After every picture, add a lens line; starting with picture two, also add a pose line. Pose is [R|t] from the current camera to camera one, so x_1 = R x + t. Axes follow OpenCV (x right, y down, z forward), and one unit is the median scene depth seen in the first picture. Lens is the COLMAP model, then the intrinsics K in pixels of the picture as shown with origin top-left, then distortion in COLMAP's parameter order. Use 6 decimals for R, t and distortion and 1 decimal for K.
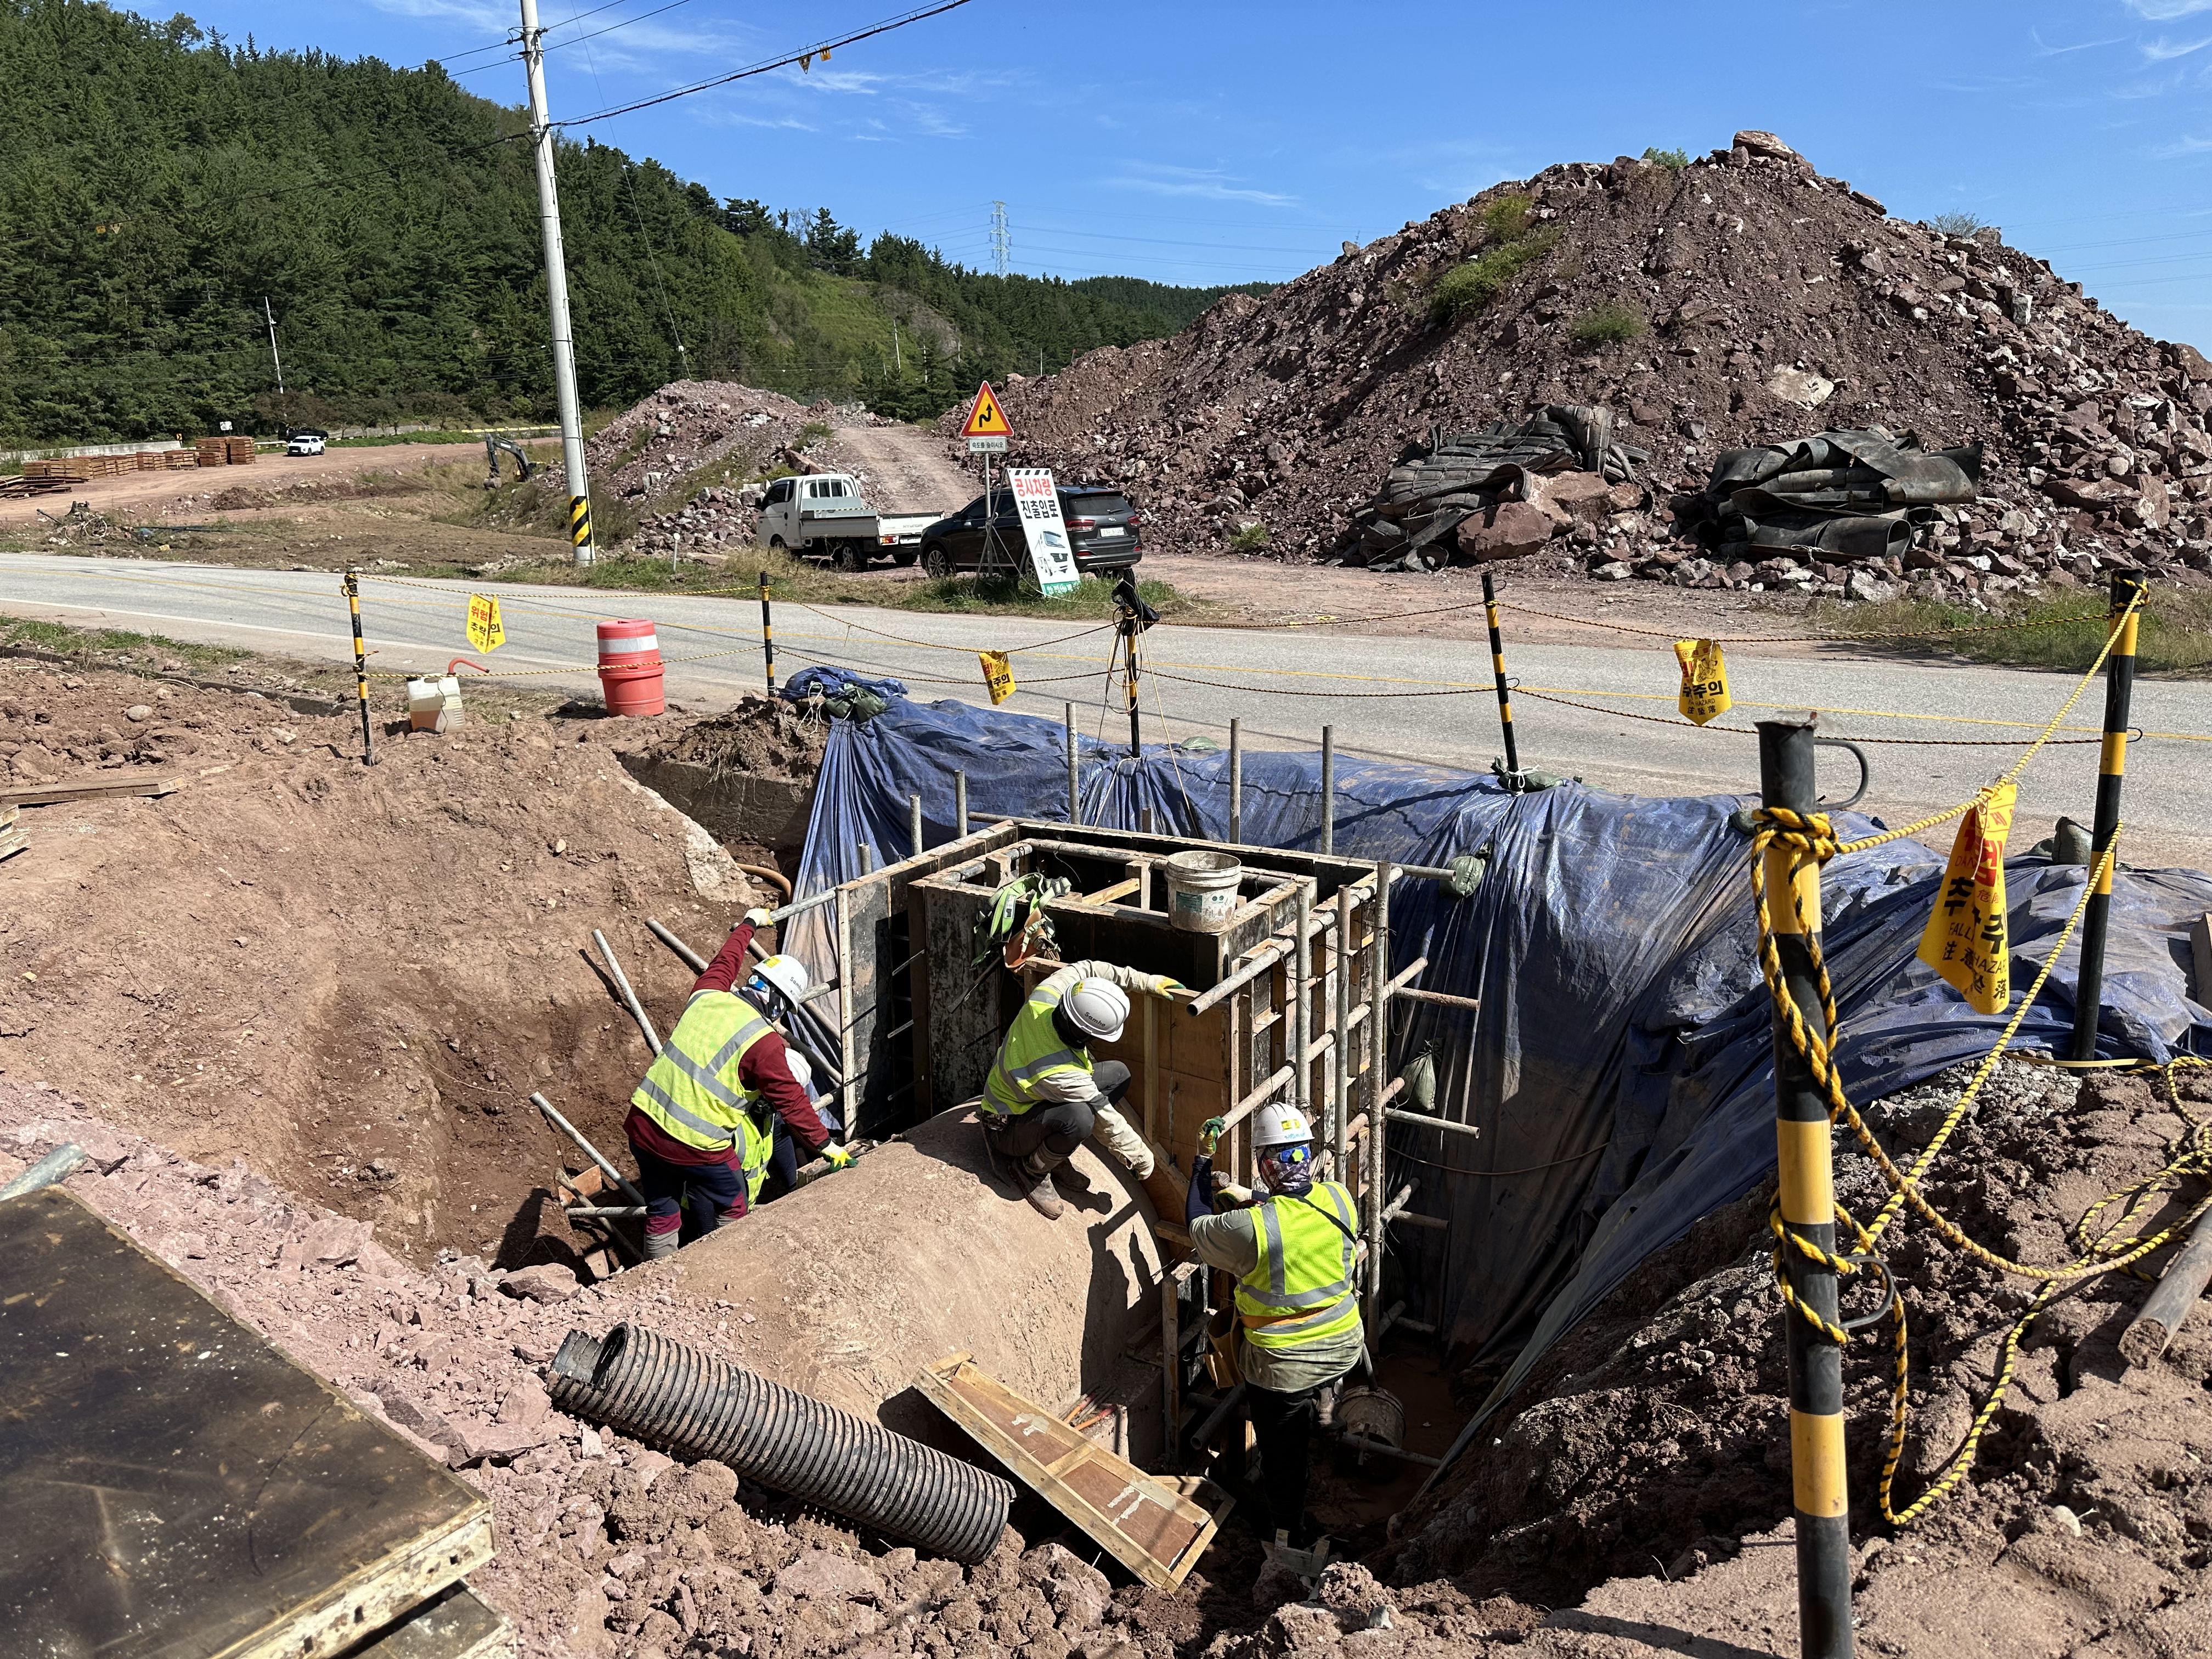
lens RADIAL K [[1400.1, 0, 1106.0], [0, 1400.1, 829.5], [0, 0, 1]] dist [-0.052524, 0.021825]
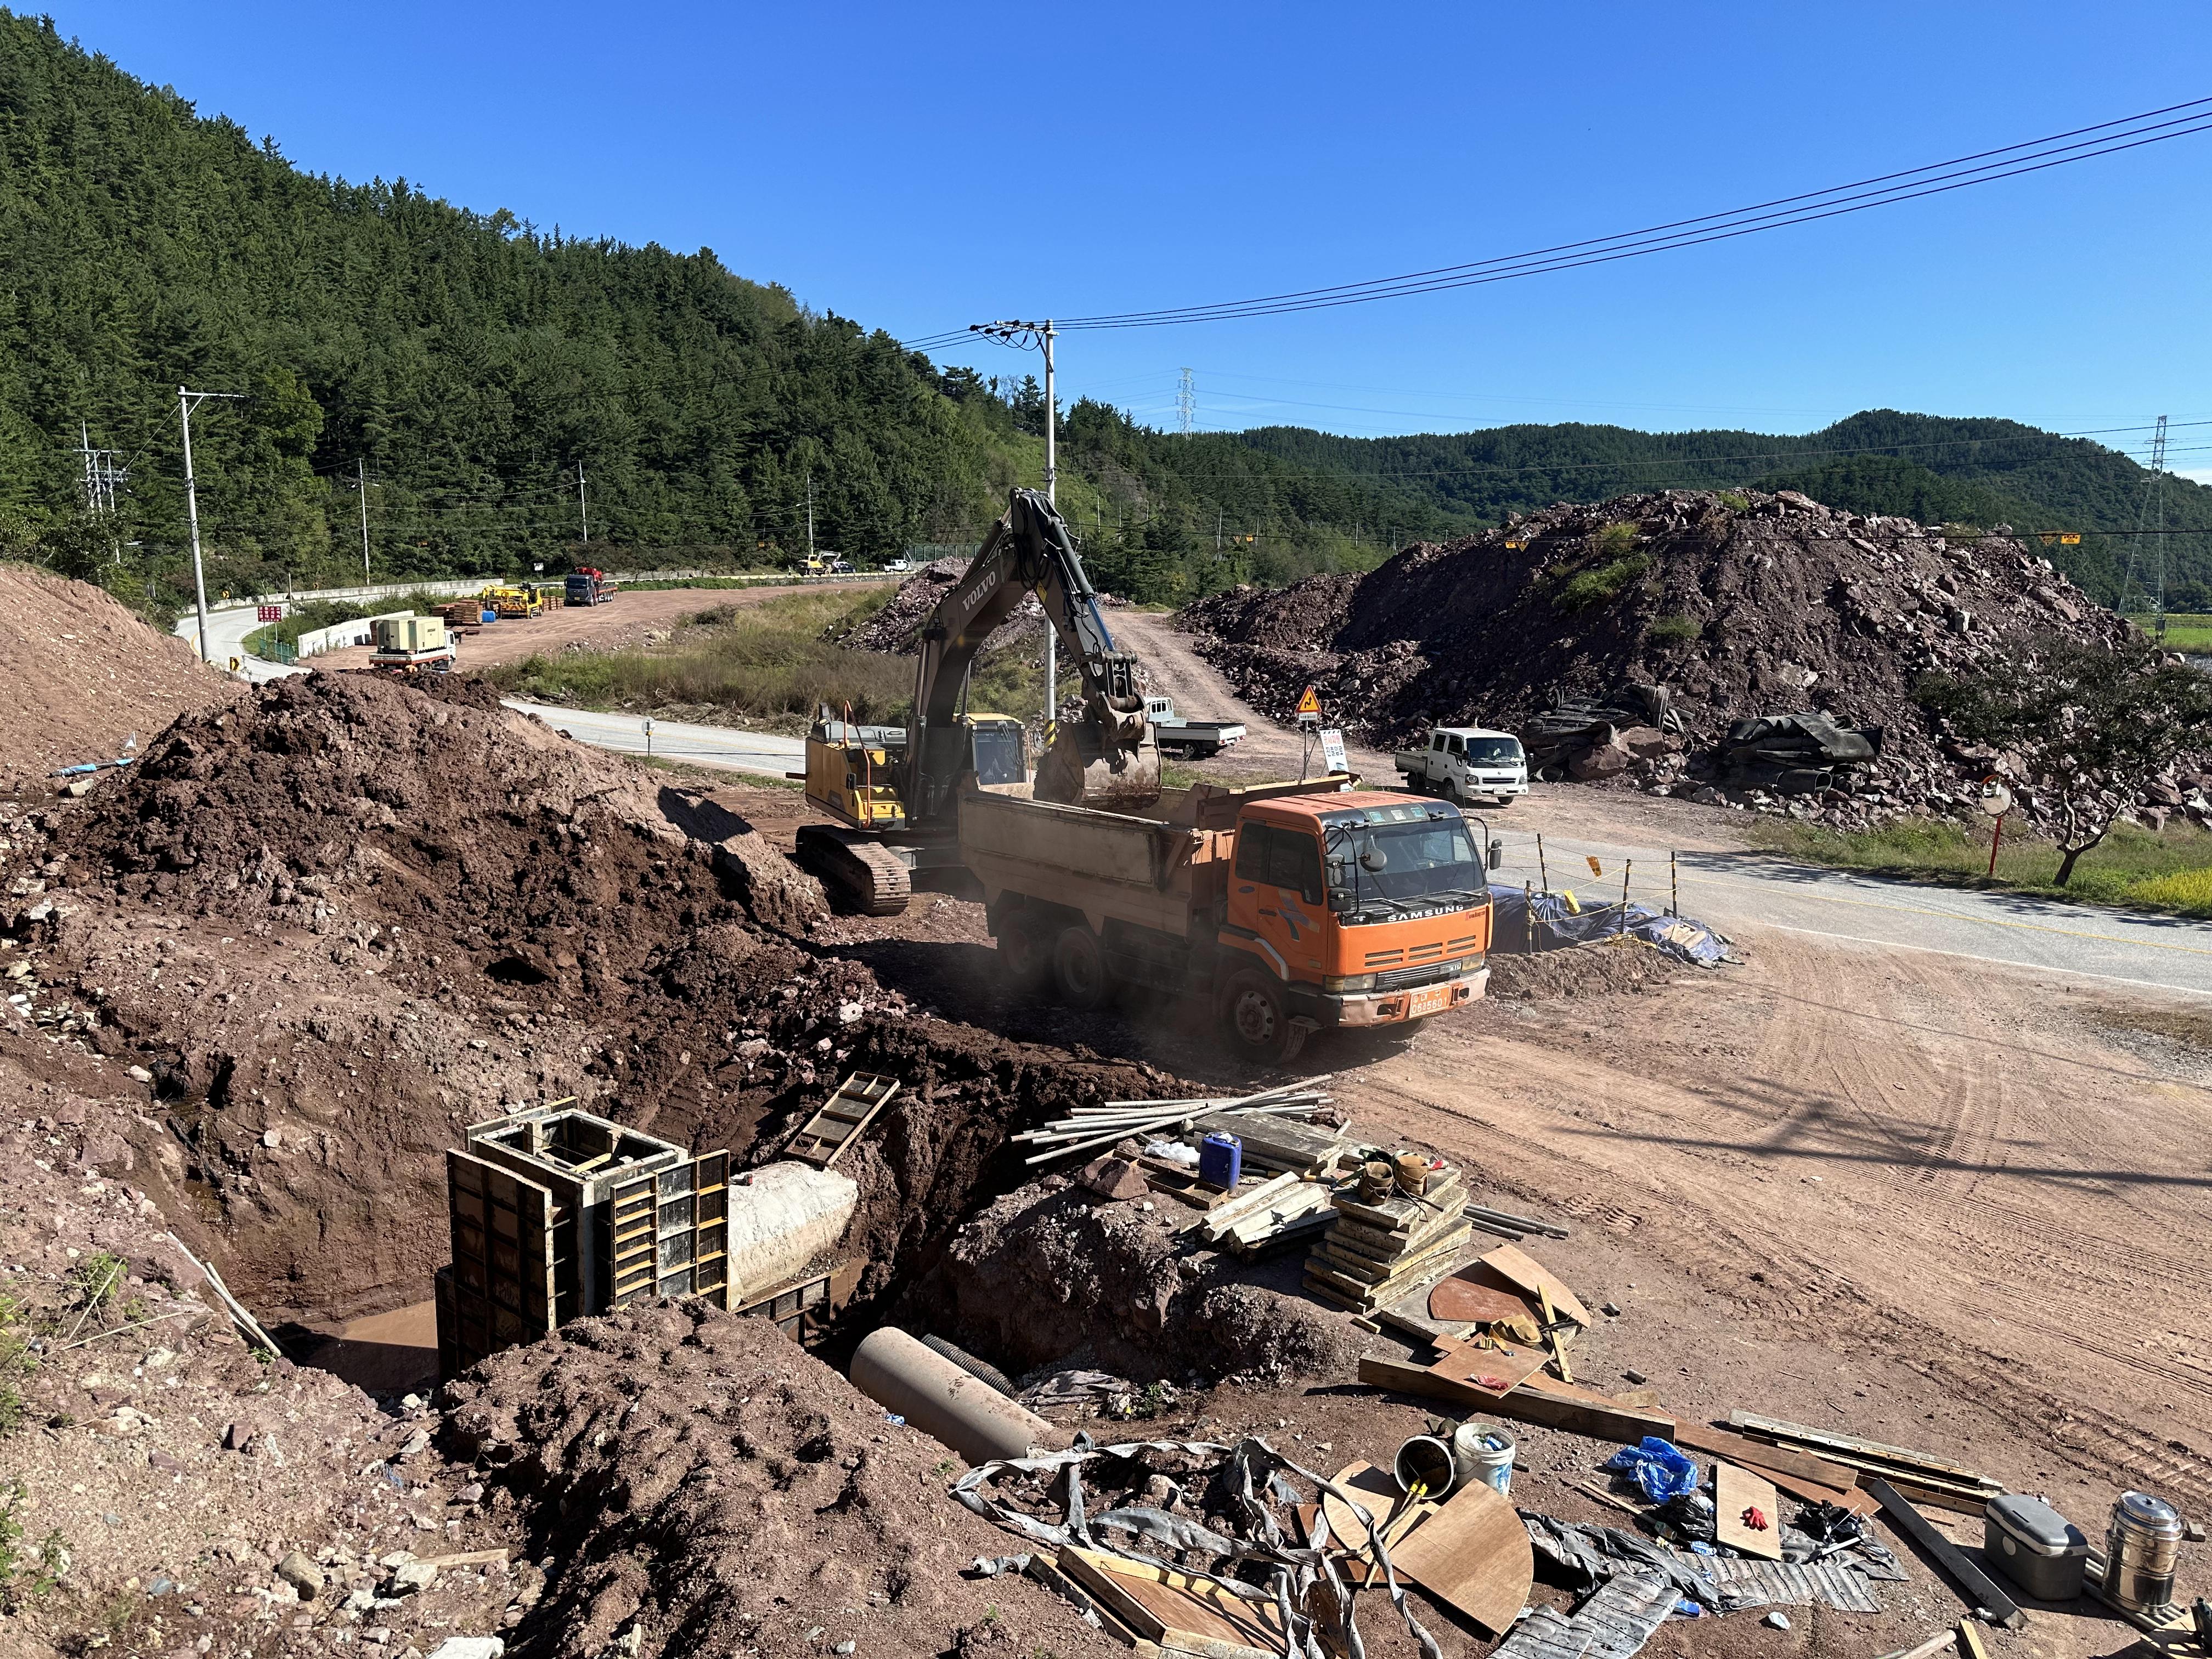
lens RADIAL K [[1393.2, 0, 1112.8], [0, 1393.2, 872.3], [0, 0, 1]] dist [0.000404, -0.039436]
pose [[0.993942, 0.052177, -0.096735, -0.107011], [-0.057990, 0.996614, -0.058285, 0.042331], [0.093366, 0.063542, 0.993602, -0.620842]]
